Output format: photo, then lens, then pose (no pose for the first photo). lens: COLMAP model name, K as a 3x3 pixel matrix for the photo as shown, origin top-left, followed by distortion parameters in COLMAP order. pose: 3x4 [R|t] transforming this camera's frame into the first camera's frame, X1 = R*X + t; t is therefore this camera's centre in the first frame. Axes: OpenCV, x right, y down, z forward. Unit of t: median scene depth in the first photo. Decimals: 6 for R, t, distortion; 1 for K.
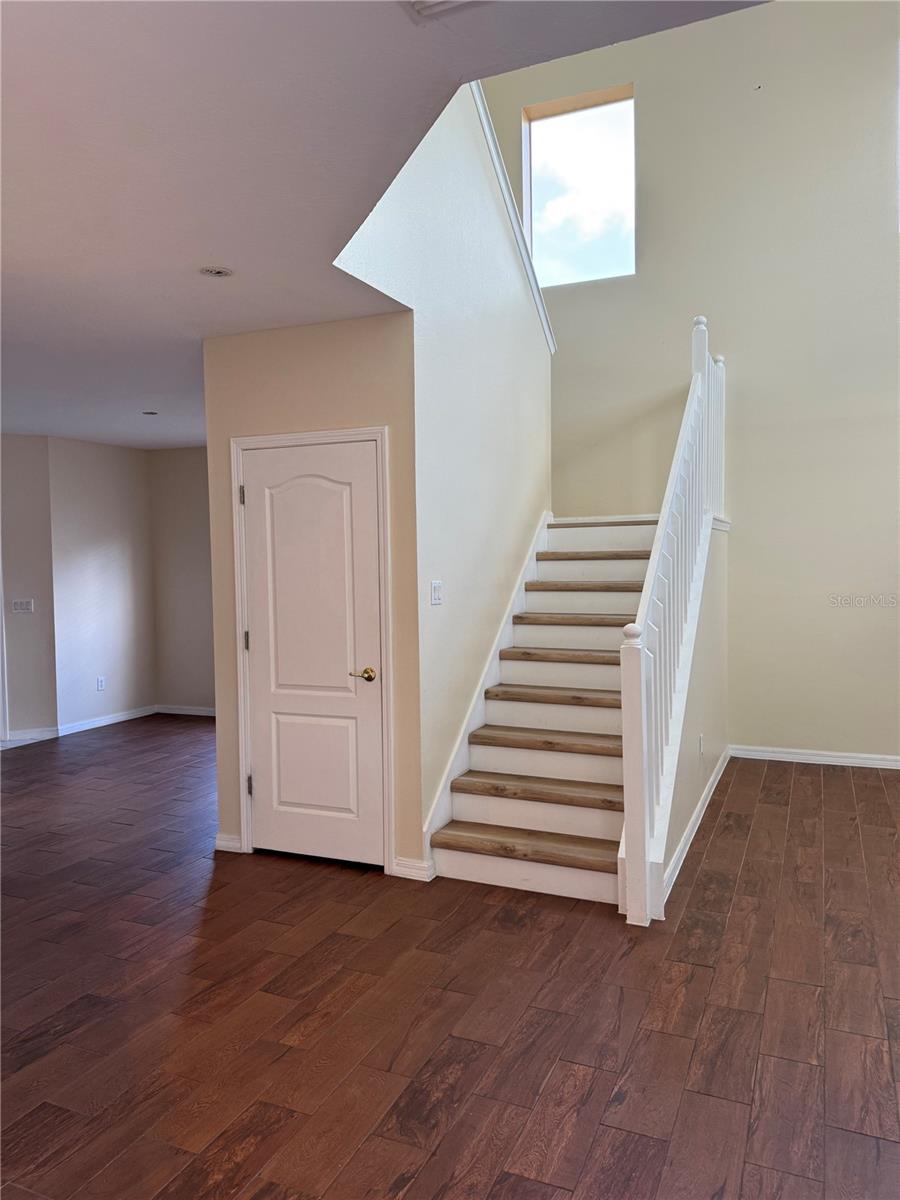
lens RADIAL K [[852.0, 0, 460.7], [0, 852.0, 593.3], [0, 0, 1]] dist [0.055088, -0.045283]
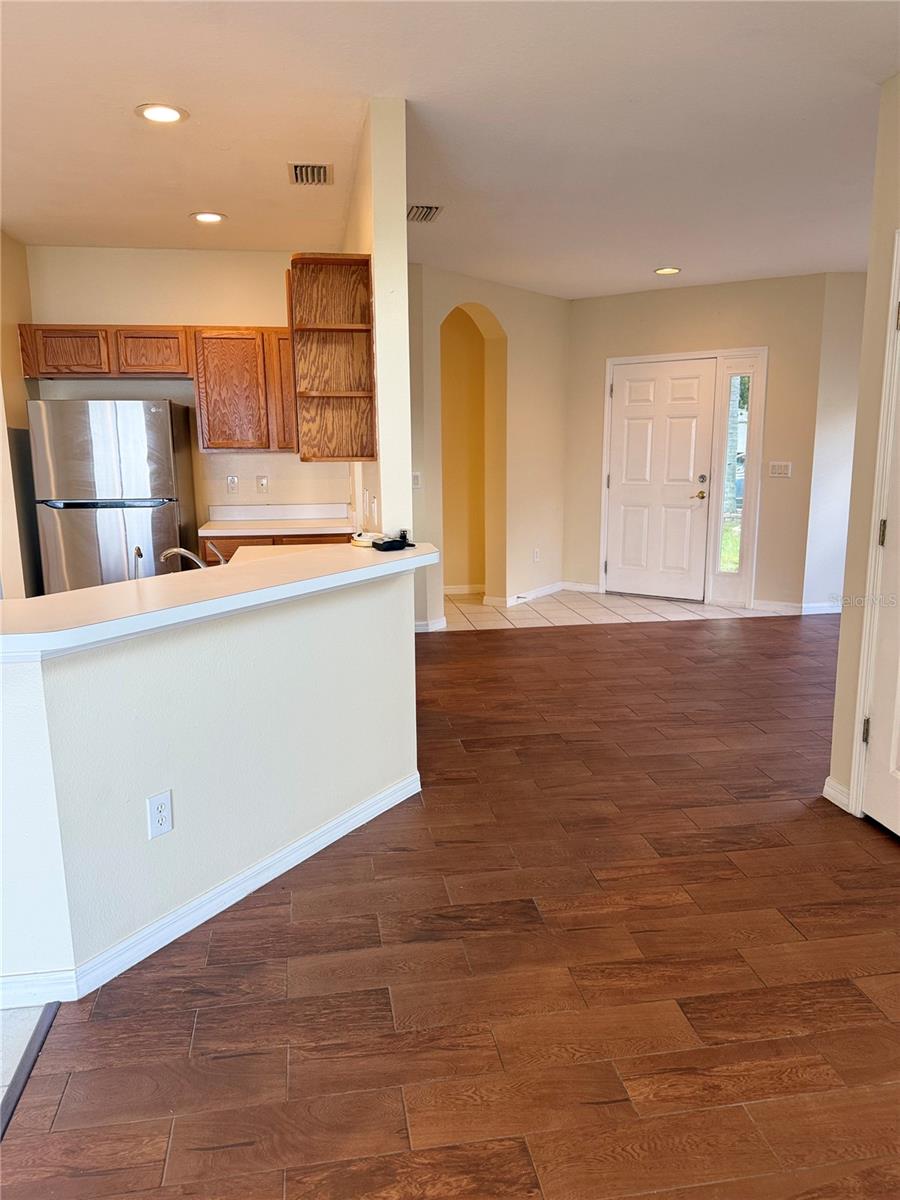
lens RADIAL K [[861.7, 0, 452.0], [0, 861.7, 595.5], [0, 0, 1]] dist [0.049571, -0.061283]
pose [[0.540664, 0.163556, -0.825186, 0.213667], [-0.030810, 0.984110, 0.174869, -0.010696], [0.840674, -0.069122, 0.537112, 0.427761]]
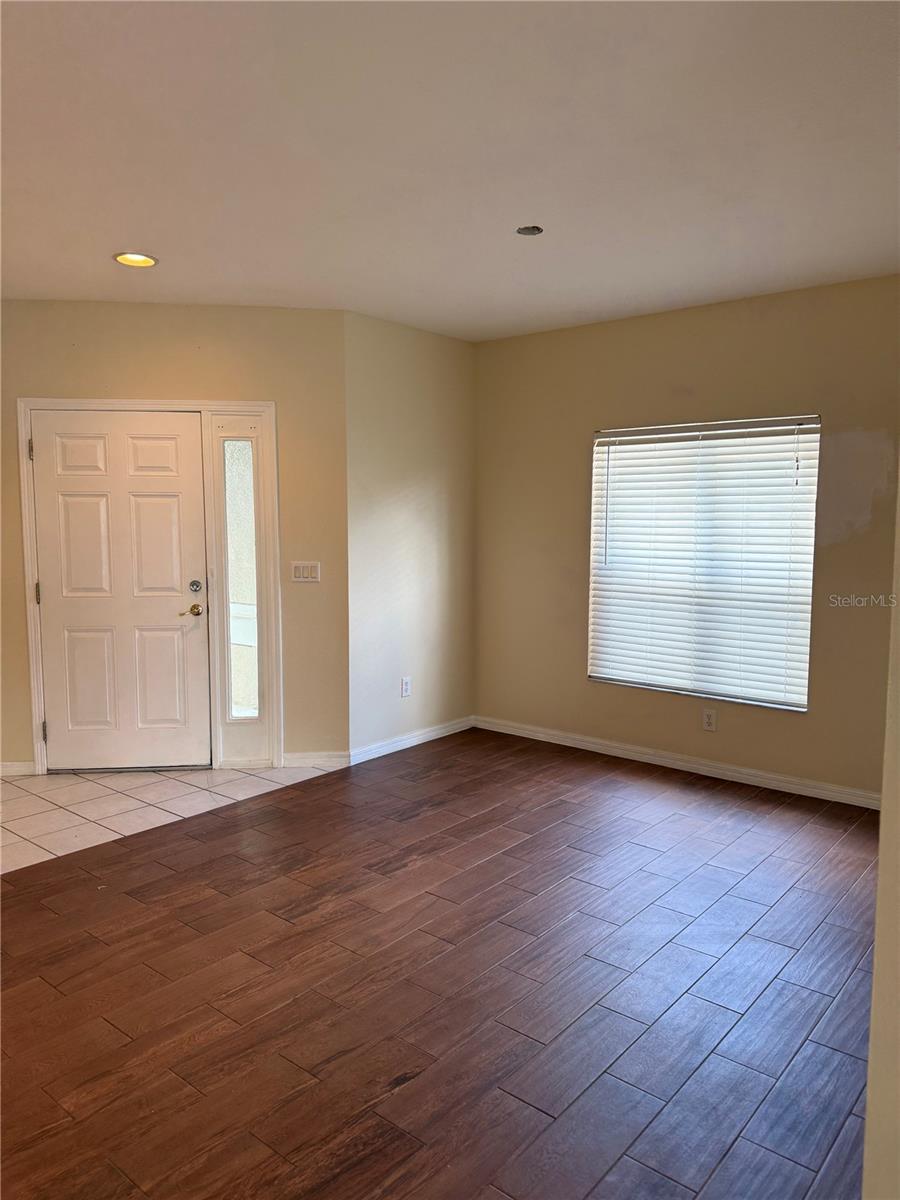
lens RADIAL K [[844.1, 0, 460.6], [0, 844.1, 610.5], [0, 0, 1]] dist [0.003696, -0.002509]
pose [[0.962668, 0.052429, -0.265558, -0.487025], [-0.031965, 0.996217, 0.080808, -0.028465], [0.268790, -0.069303, 0.960702, 0.895810]]
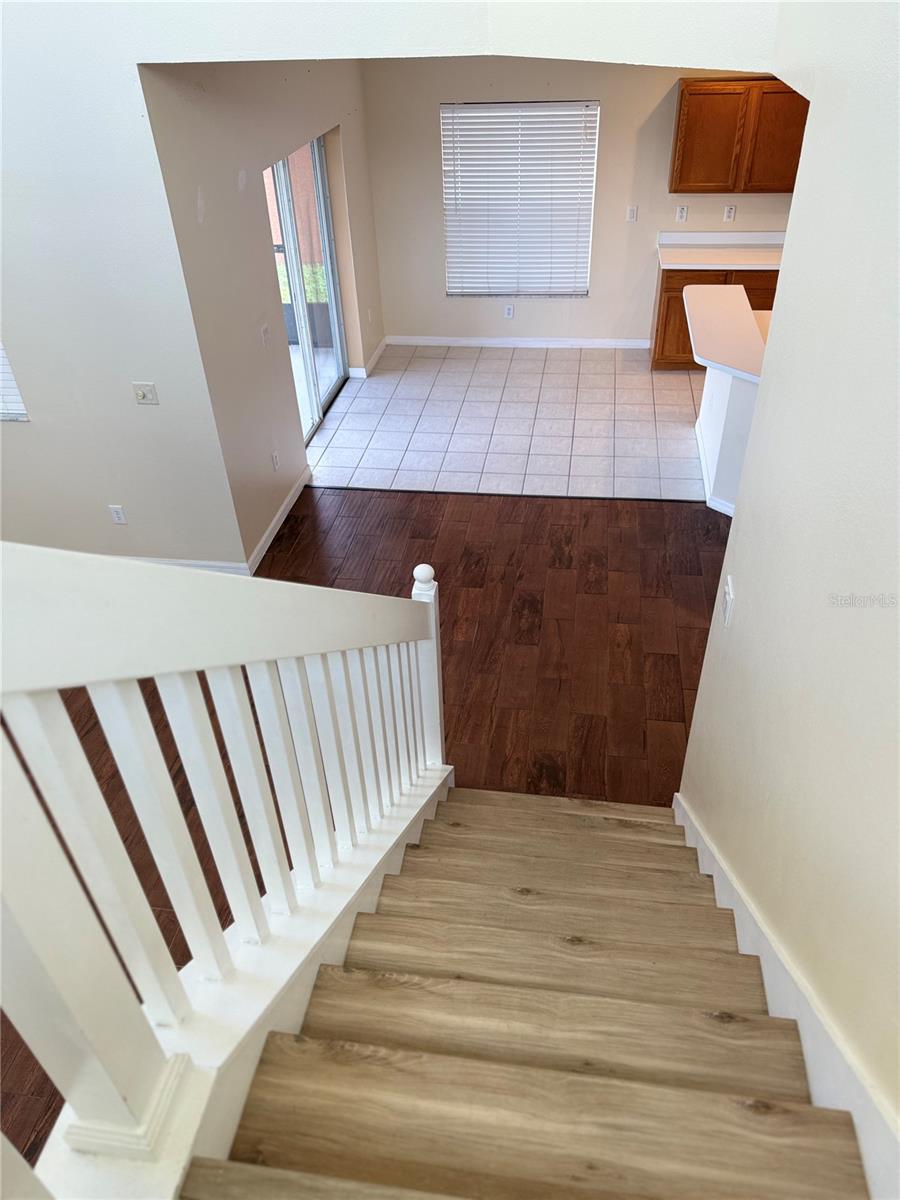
lens RADIAL K [[861.7, 0, 452.0], [0, 861.7, 595.5], [0, 0, 1]] dist [0.049571, -0.061283]
pose [[-0.966563, 0.192226, -0.169722, 0.361117], [0.046178, 0.781522, 0.622166, -0.544848], [0.252238, 0.593525, -0.764267, 1.878671]]
